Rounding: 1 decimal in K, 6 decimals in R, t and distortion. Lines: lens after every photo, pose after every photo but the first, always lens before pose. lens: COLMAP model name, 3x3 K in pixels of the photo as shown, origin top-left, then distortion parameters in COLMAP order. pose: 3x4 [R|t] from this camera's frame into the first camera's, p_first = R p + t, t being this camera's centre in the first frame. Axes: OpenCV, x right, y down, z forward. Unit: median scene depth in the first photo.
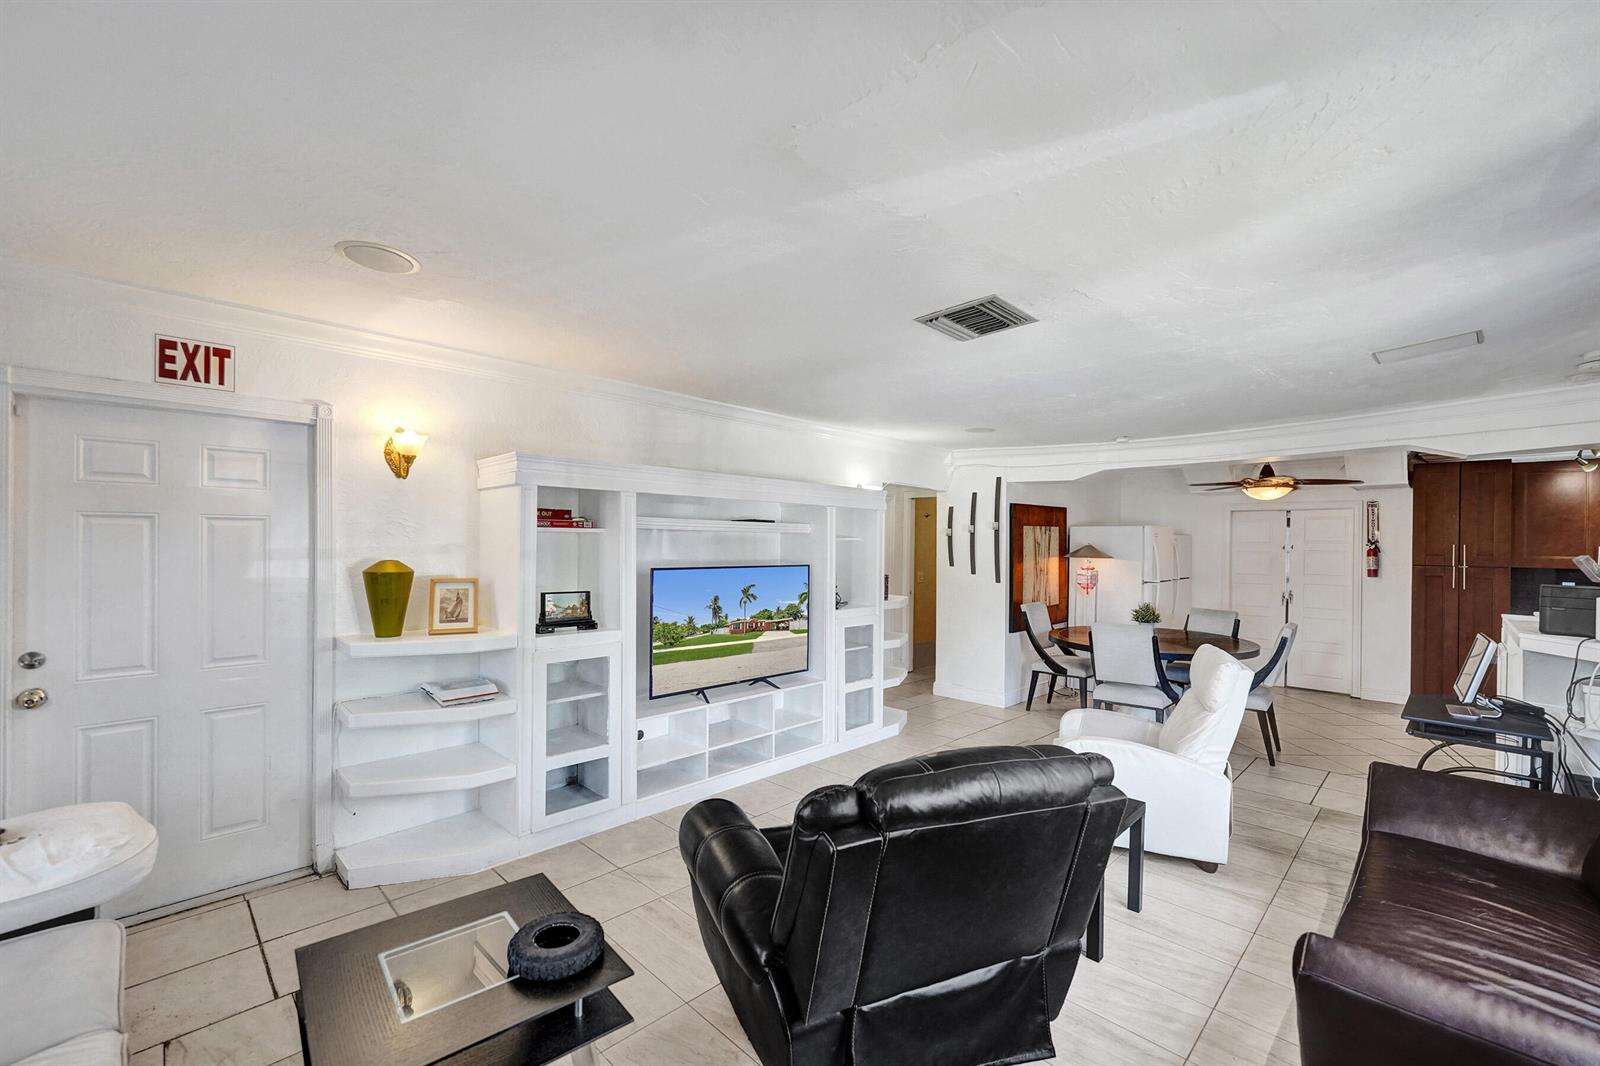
lens RADIAL K [[649.2, 0, 801.0], [0, 649.2, 530.2], [0, 0, 1]] dist [0.000061, 0.000000]
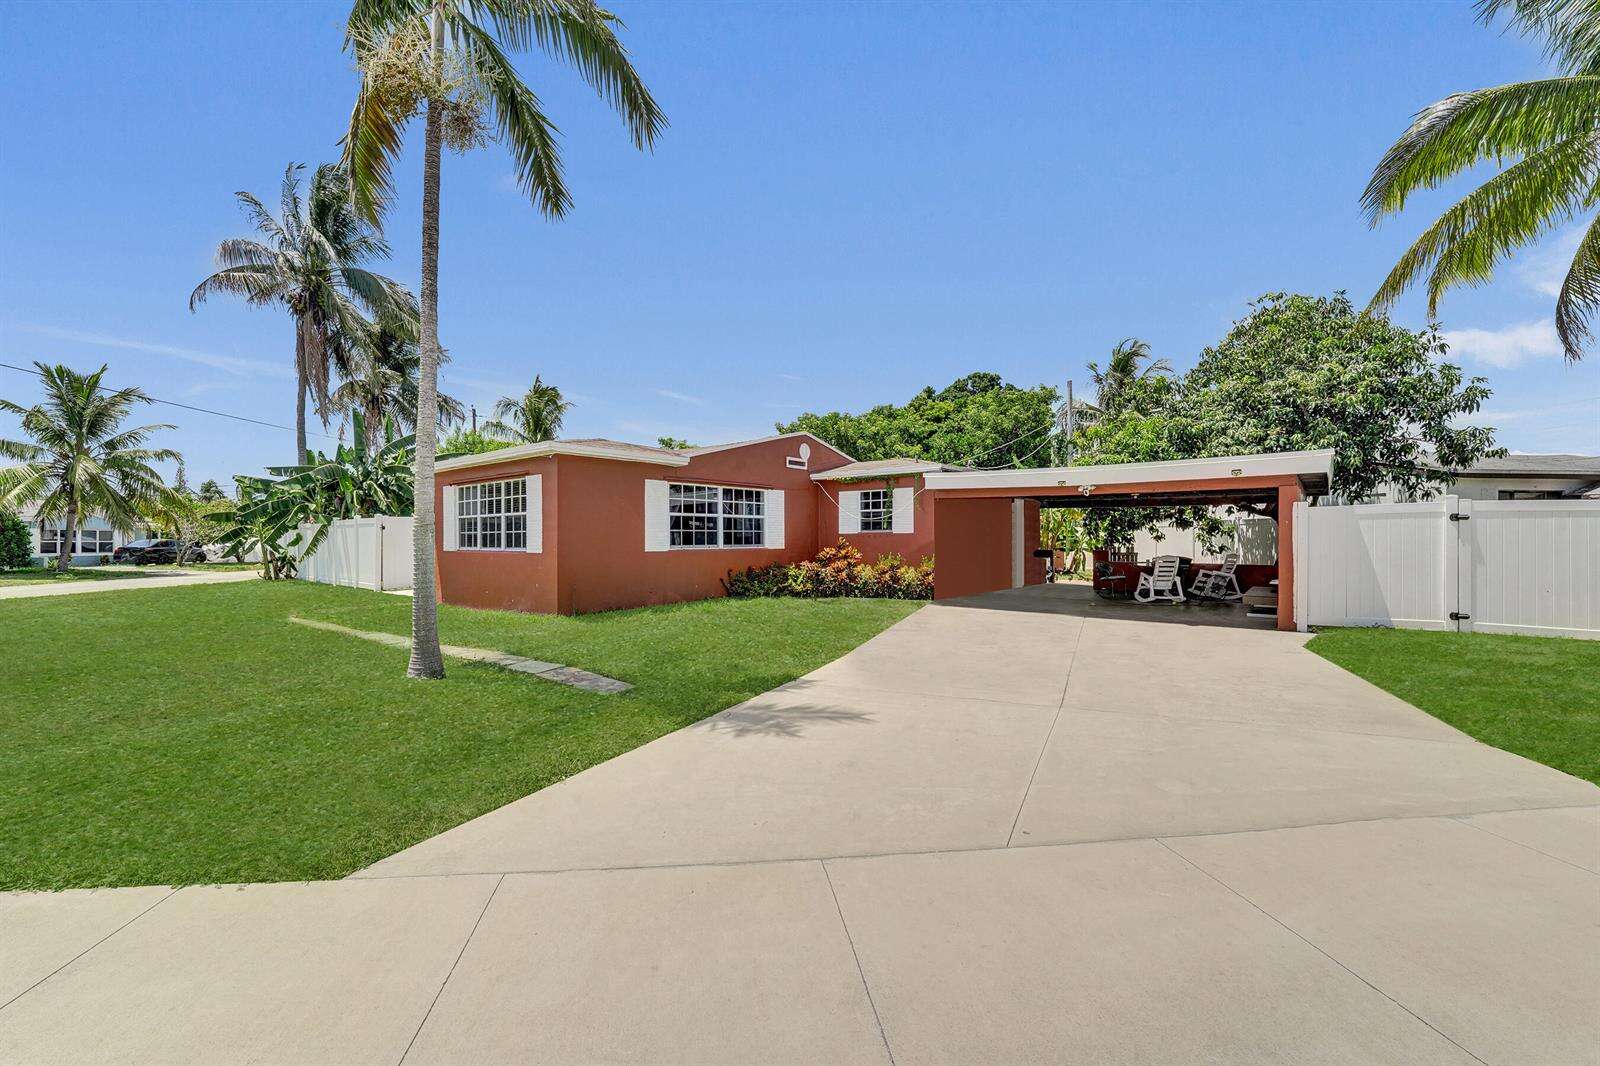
lens RADIAL K [[651.1, 0, 809.2], [0, 651.1, 538.0], [0, 0, 1]] dist [-0.000794, -0.000220]
pose [[0.848873, -0.020755, -0.528189, -0.024884], [0.018083, 0.999784, -0.010225, 0.153667], [0.528288, -0.000871, 0.849065, 0.938752]]
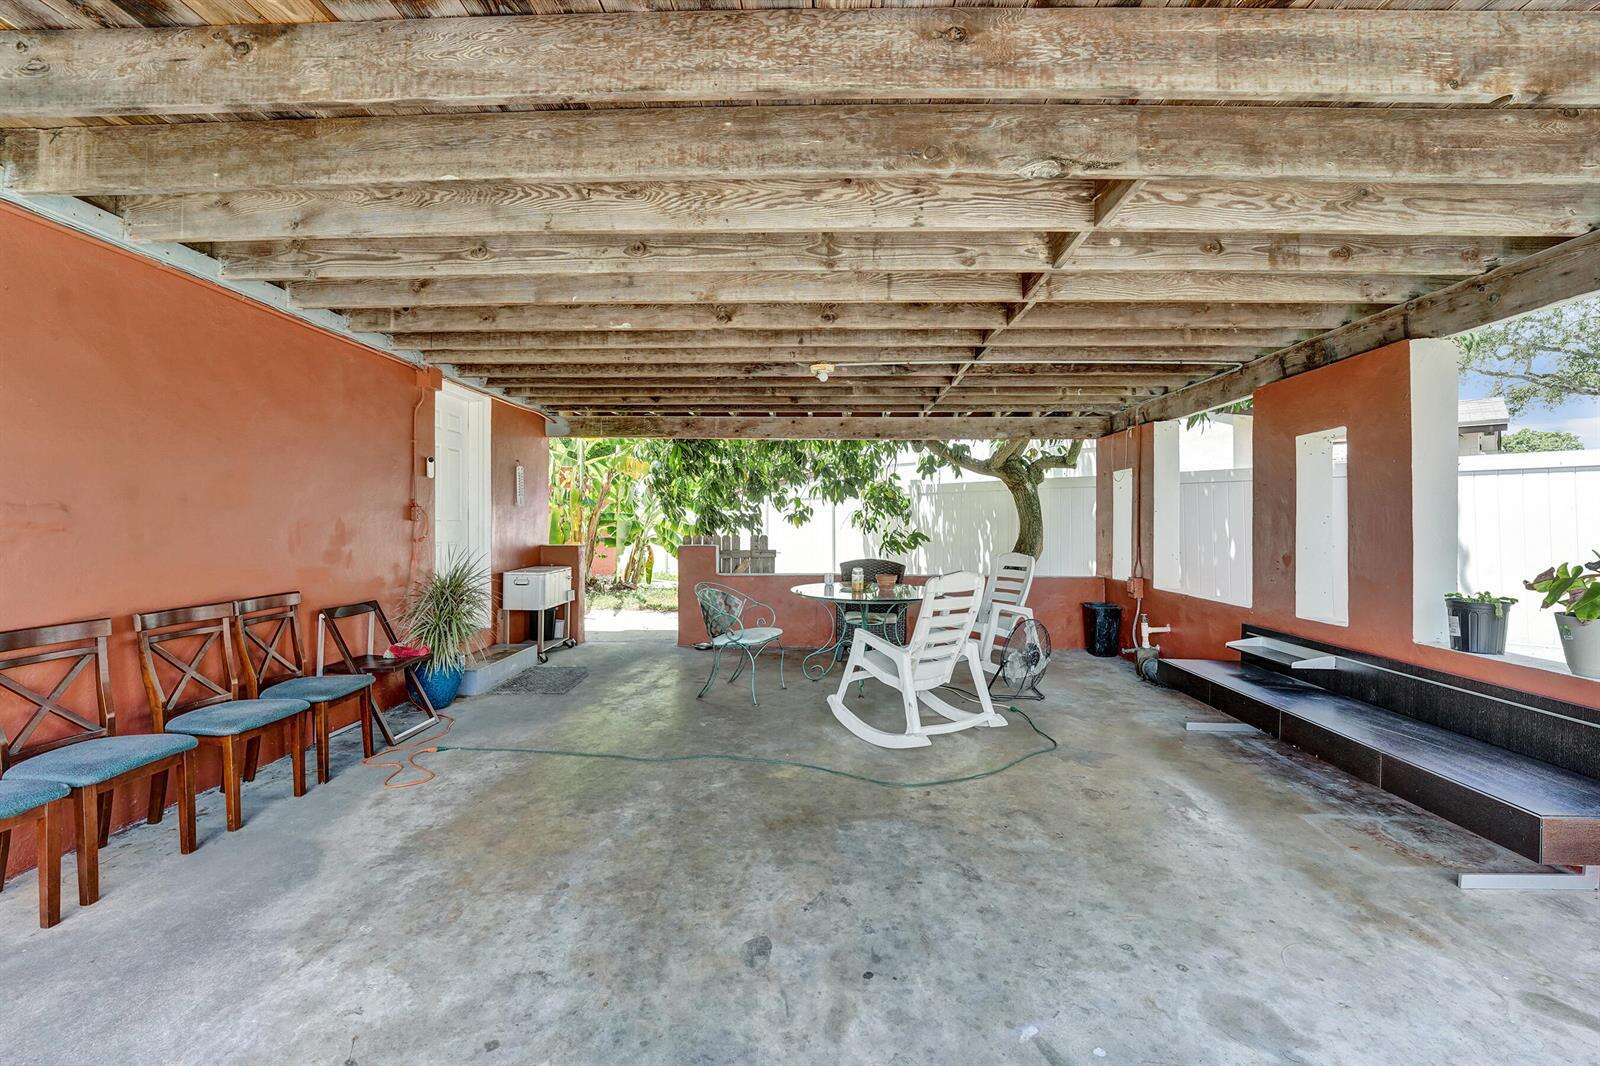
lens RADIAL K [[651.1, 0, 801.2], [0, 651.1, 528.0], [0, 0, 1]] dist [-0.000794, -0.000220]
pose [[0.996205, -0.017426, 0.085274, -0.031863], [0.016858, 0.999831, 0.007377, 0.153912], [-0.085388, -0.005911, 0.996330, 0.979012]]
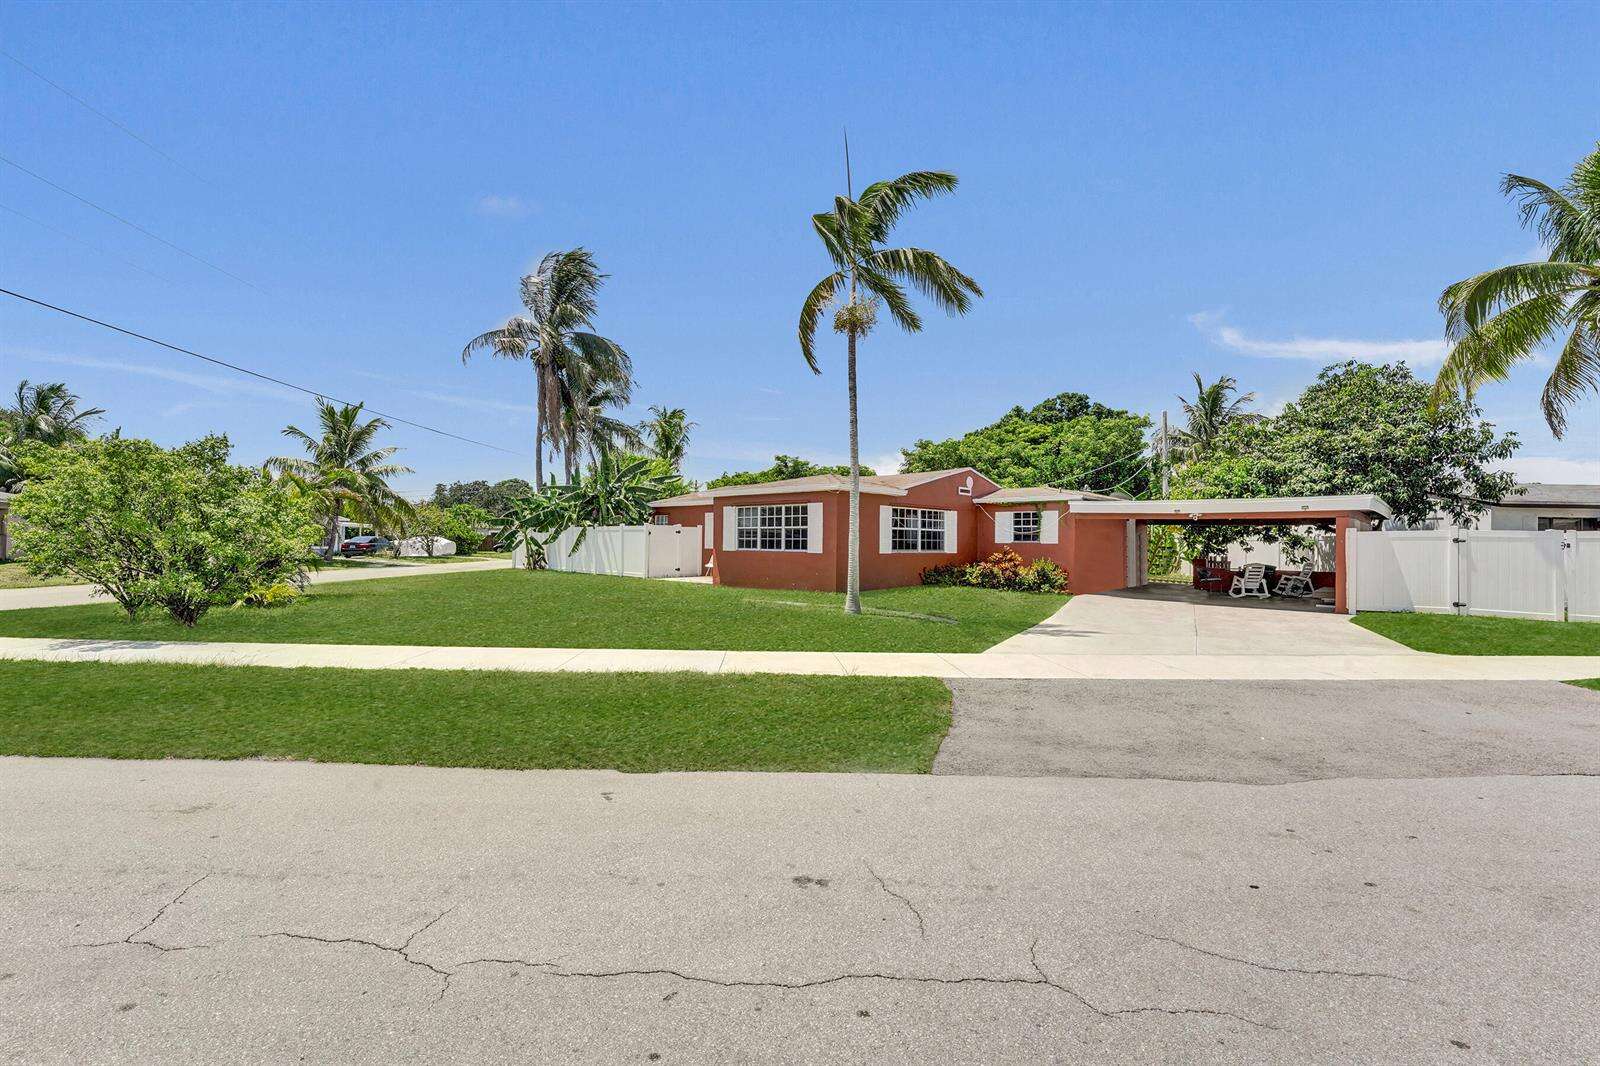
lens RADIAL K [[651.1, 0, 786.9], [0, 651.1, 528.2], [0, 0, 1]] dist [-0.000794, -0.000220]
pose [[0.778732, -0.021682, -0.626982, -0.023512], [0.000728, 0.999433, -0.033658, 0.153596], [0.627356, 0.025754, 0.778307, 0.914280]]
